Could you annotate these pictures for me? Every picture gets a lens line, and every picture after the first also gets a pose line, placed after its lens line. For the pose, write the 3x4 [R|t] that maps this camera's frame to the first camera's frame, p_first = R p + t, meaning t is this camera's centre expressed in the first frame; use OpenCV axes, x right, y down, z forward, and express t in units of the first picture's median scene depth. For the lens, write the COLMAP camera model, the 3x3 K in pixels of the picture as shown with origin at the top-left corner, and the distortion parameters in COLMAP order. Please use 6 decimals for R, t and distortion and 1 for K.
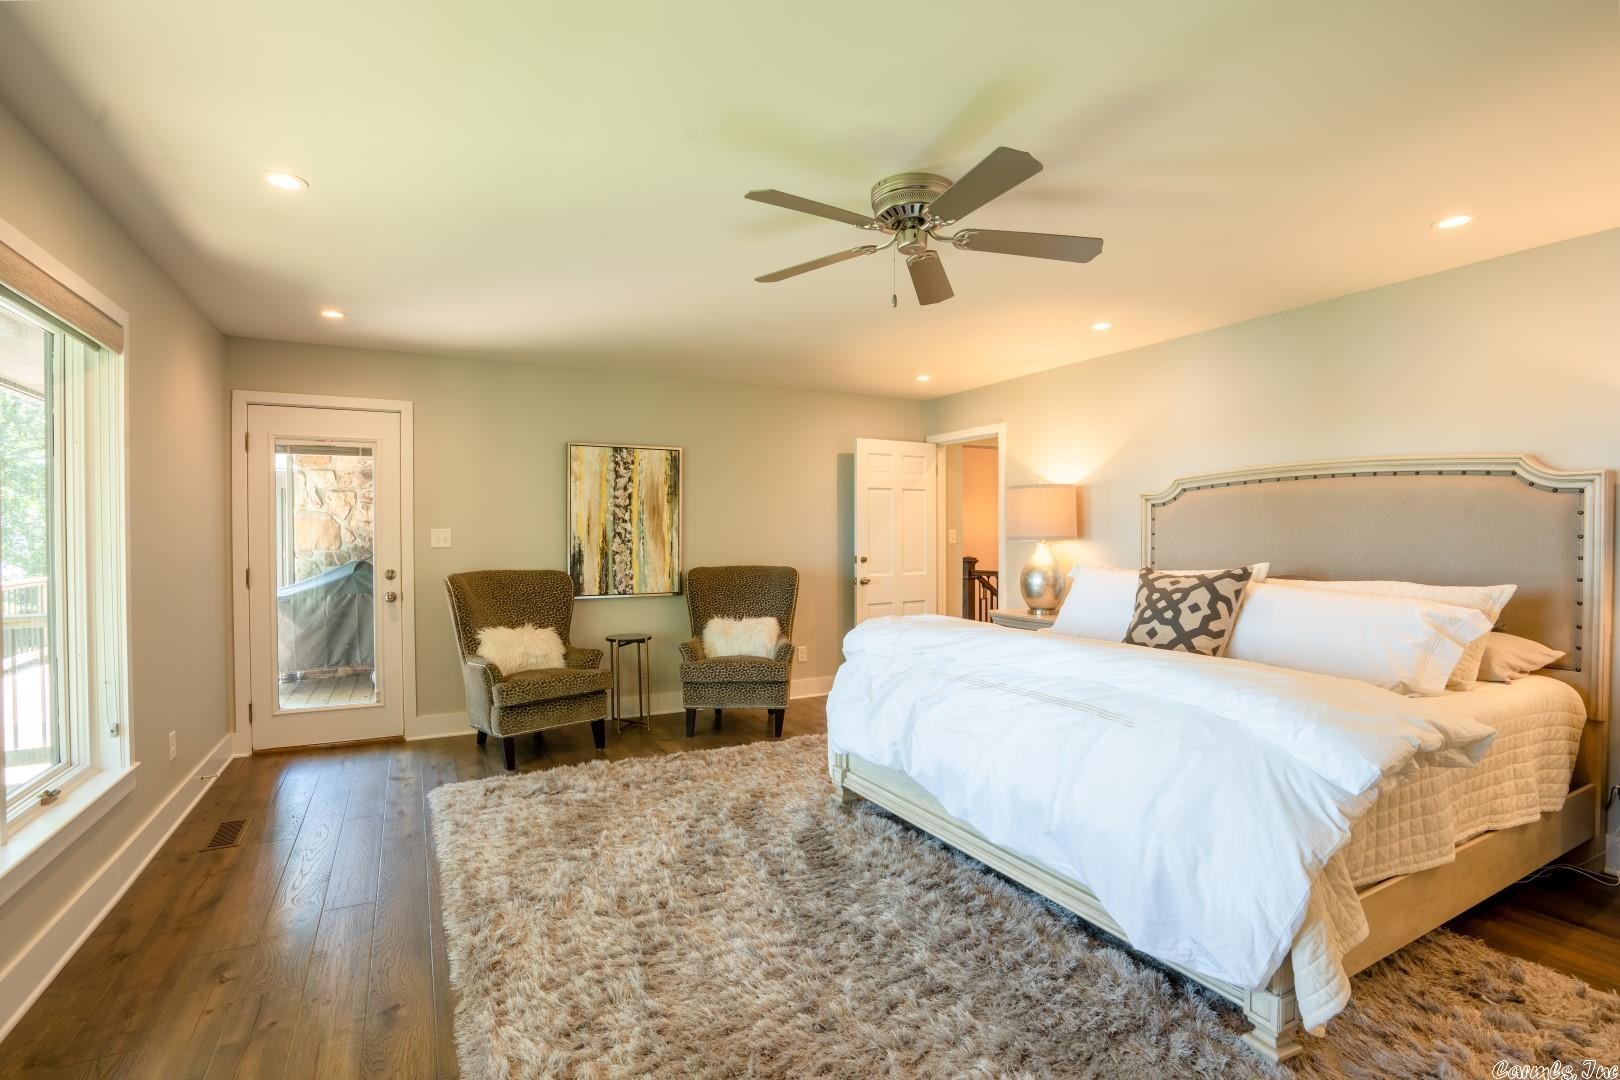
lens RADIAL K [[750.9, 0, 799.5], [0, 750.9, 540.5], [0, 0, 1]] dist [-0.071606, 0.028921]
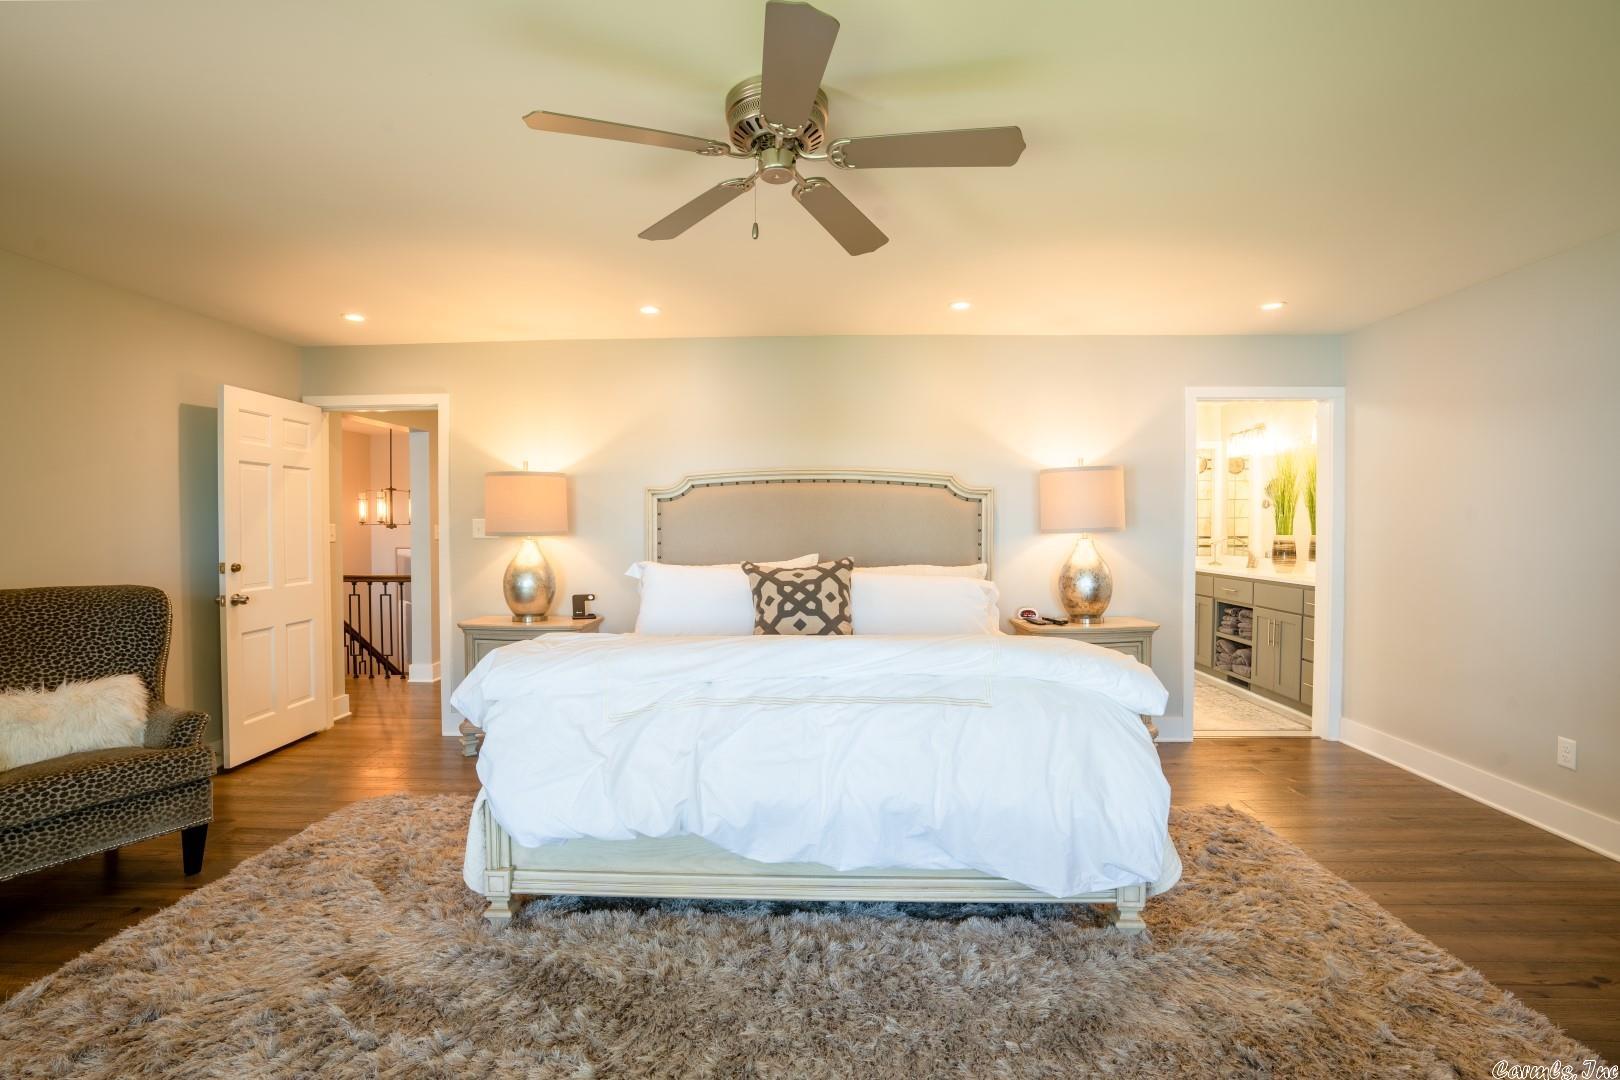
lens RADIAL K [[750.9, 0, 799.5], [0, 750.9, 540.5], [0, 0, 1]] dist [-0.071606, 0.028921]
pose [[0.503270, -0.016118, 0.863979, -0.324257], [0.007737, 0.999870, 0.014146, -0.006062], [-0.864094, -0.000434, 0.503330, 0.350133]]
